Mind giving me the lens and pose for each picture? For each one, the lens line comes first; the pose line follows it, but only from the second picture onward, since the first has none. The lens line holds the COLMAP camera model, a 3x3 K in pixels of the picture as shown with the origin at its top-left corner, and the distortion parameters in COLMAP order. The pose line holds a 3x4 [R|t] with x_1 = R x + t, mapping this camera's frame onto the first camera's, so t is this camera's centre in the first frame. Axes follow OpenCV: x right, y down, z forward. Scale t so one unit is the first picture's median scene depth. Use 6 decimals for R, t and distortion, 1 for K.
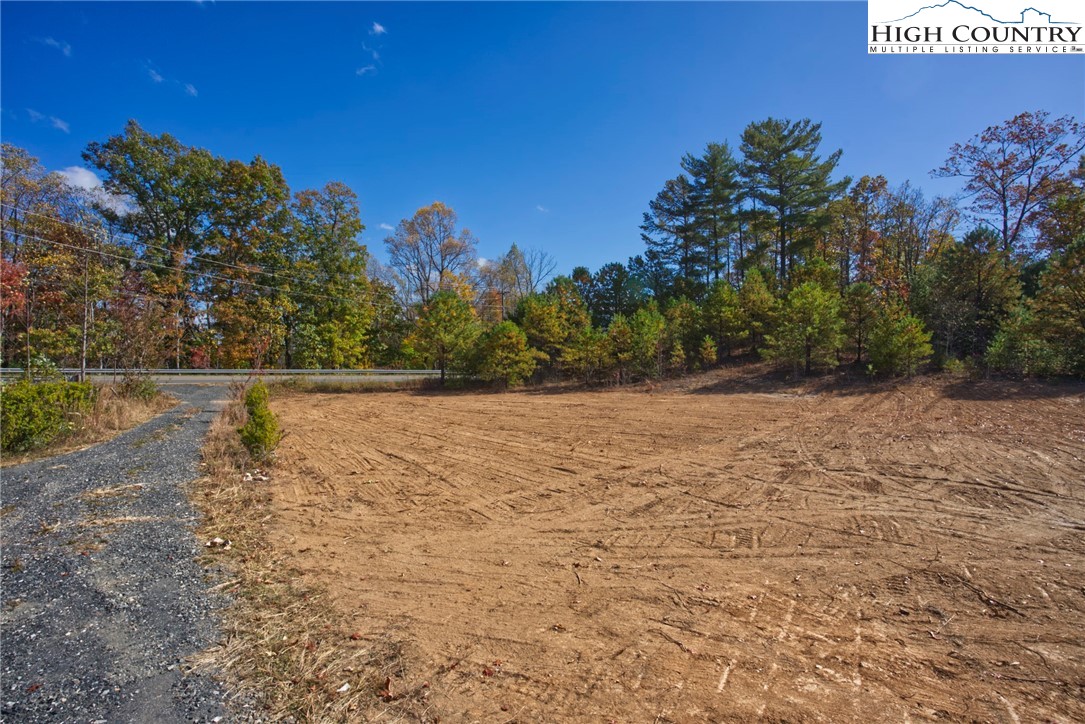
lens RADIAL K [[535.9, 0, 548.1], [0, 535.9, 361.1], [0, 0, 1]] dist [-0.068818, 0.033380]
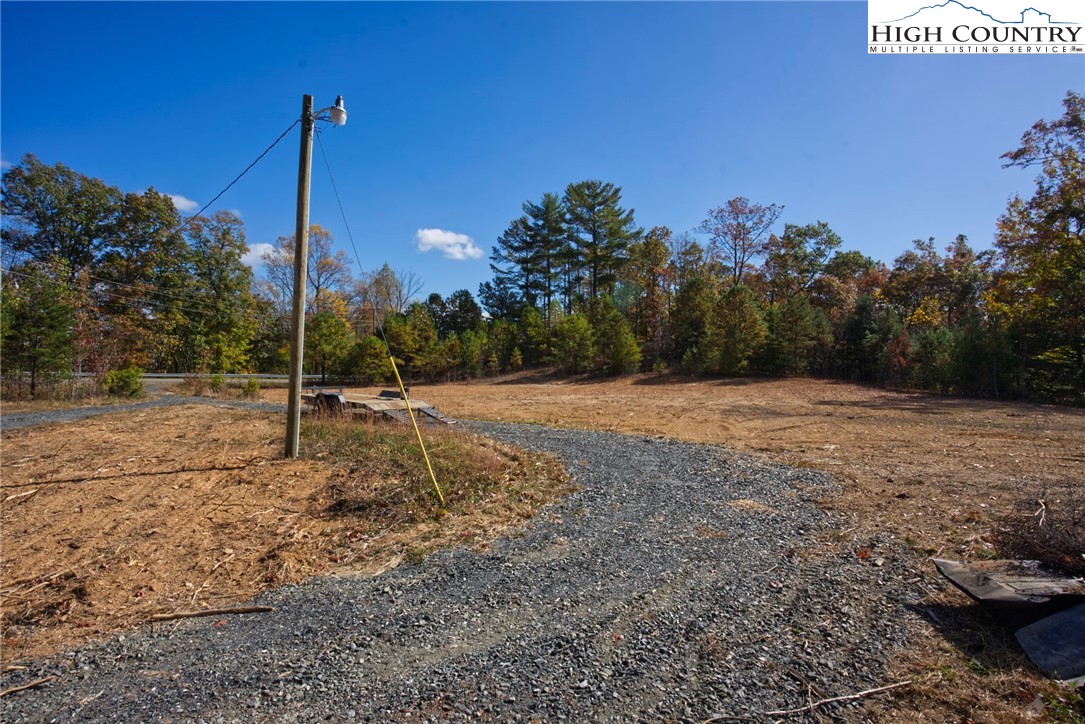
lens RADIAL K [[594.5, 0, 544.6], [0, 594.5, 349.2], [0, 0, 1]] dist [-0.024654, 0.000240]
pose [[0.983089, 0.004876, 0.183063, 0.053355], [0.002414, 0.999214, -0.039577, 0.013622], [-0.183112, 0.039349, 0.982304, -0.399106]]
